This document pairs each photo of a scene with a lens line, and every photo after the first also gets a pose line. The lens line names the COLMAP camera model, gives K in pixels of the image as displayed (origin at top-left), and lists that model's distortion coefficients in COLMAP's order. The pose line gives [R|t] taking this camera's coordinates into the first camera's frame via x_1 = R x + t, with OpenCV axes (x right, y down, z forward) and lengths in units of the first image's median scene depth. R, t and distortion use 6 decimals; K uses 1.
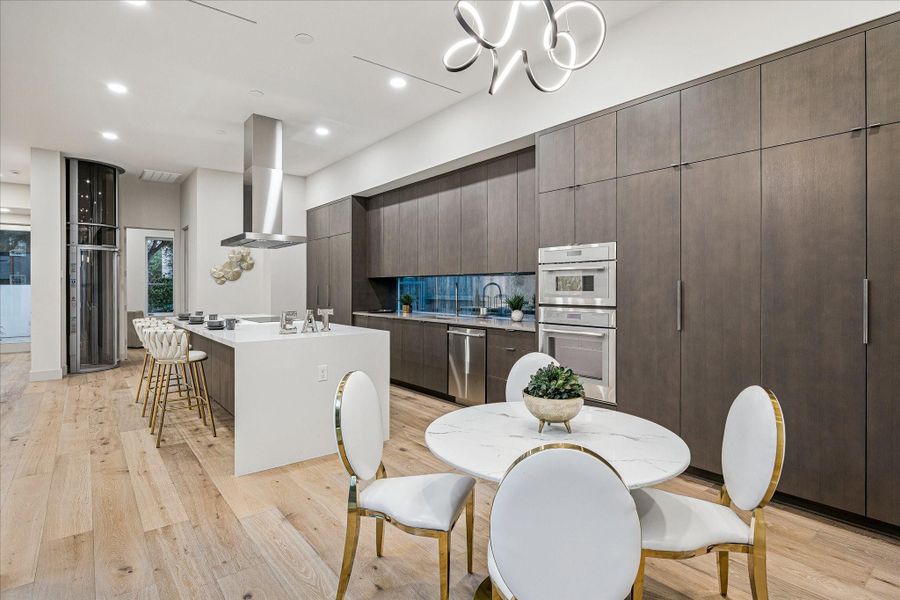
lens RADIAL K [[457.5, 0, 449.2], [0, 457.5, 293.7], [0, 0, 1]] dist [-0.019225, -0.000673]
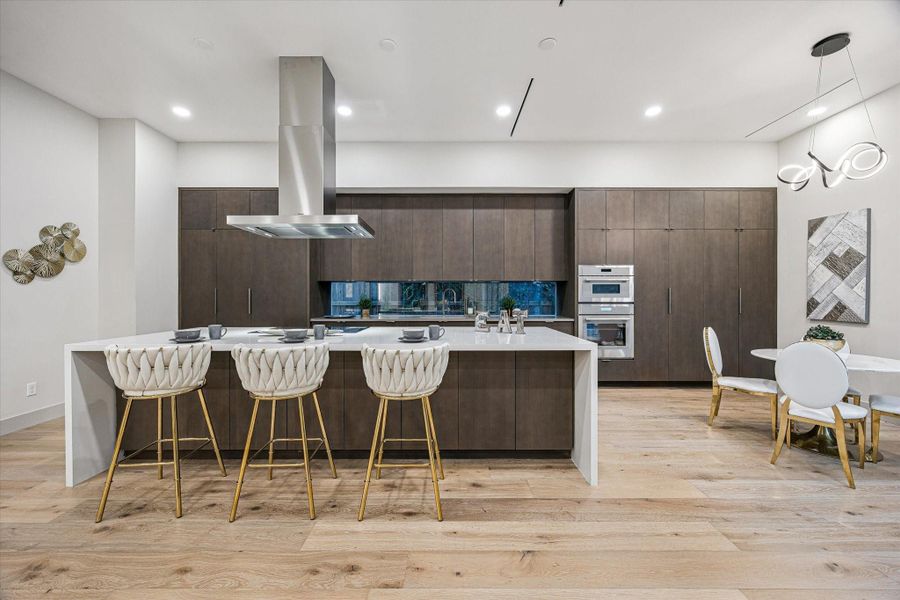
lens RADIAL K [[347.3, 0, 449.8], [0, 347.3, 297.7], [0, 0, 1]] dist [-0.006924, 0.000243]
pose [[0.627097, 0.003558, 0.778933, -1.062164], [0.008845, 0.999893, -0.011688, 0.018792], [-0.778891, 0.014220, 0.626998, 0.683944]]
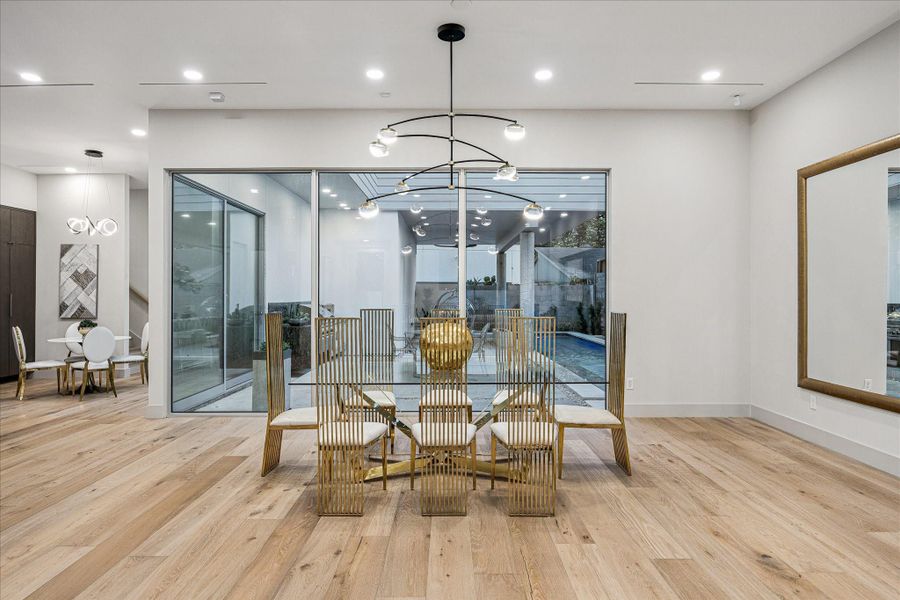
lens RADIAL K [[524.5, 0, 448.4], [0, 524.5, 294.7], [0, 0, 1]] dist [0.001354, 0.000186]
pose [[-0.781399, 0.011501, 0.623926, -2.351789], [0.016611, 0.999859, 0.002373, 0.004745], [-0.623811, 0.012218, -0.781480, 1.281018]]
